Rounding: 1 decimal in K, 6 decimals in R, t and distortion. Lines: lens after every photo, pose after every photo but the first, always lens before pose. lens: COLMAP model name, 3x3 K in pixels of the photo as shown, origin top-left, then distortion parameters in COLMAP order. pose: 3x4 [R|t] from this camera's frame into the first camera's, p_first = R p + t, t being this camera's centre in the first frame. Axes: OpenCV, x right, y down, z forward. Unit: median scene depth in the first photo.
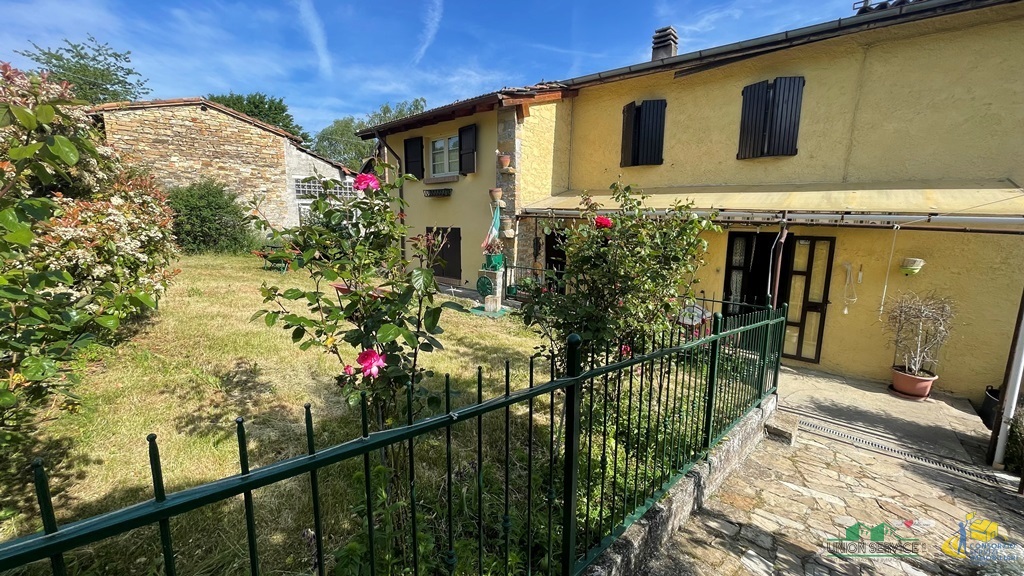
lens RADIAL K [[413.0, 0, 513.5], [0, 413.0, 284.2], [0, 0, 1]] dist [-0.001757, 0.001244]
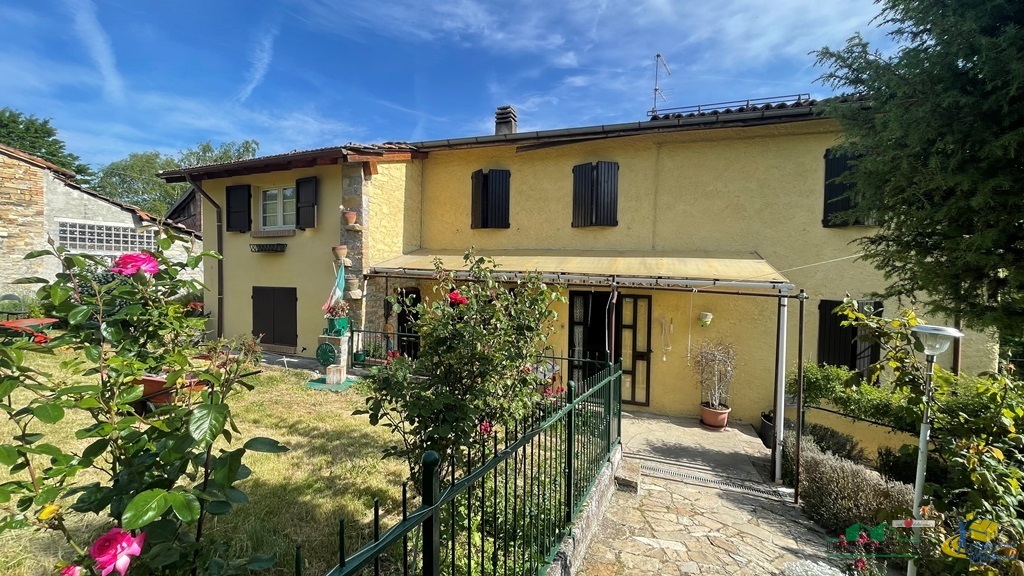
lens RADIAL K [[413.0, 0, 513.5], [0, 413.0, 284.2], [0, 0, 1]] dist [-0.001757, 0.001244]
pose [[0.939109, -0.006319, 0.343561, 0.004769], [0.049624, 0.991844, -0.117405, -0.027308], [-0.340017, 0.127305, 0.931763, 0.030238]]
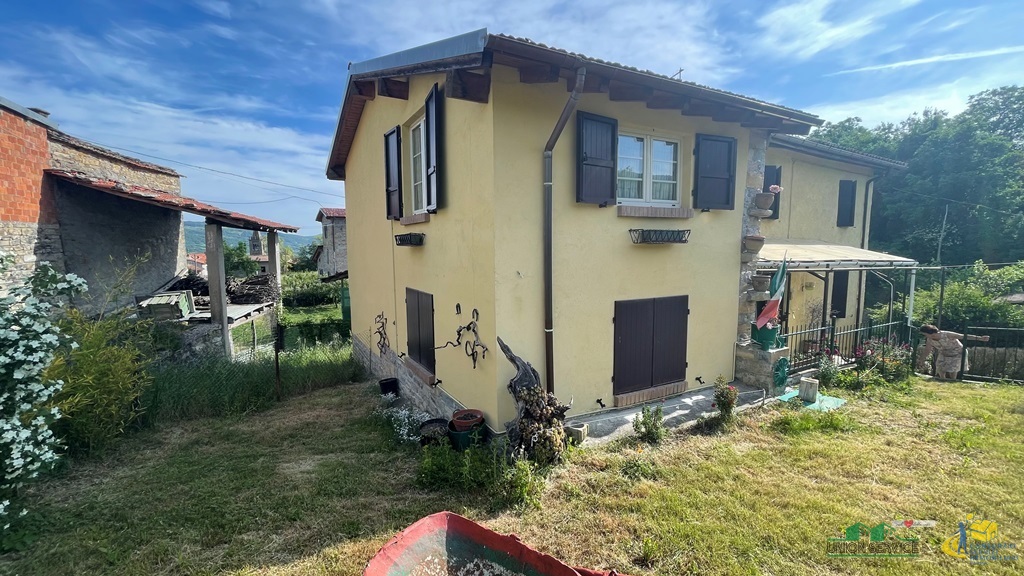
lens RADIAL K [[413.0, 0, 513.5], [0, 413.0, 284.2], [0, 0, 1]] dist [-0.001757, 0.001244]
pose [[0.359329, -0.079626, 0.929808, -1.043403], [0.196191, 0.980532, 0.008150, -0.279318], [-0.912355, 0.179491, 0.367955, 1.361619]]
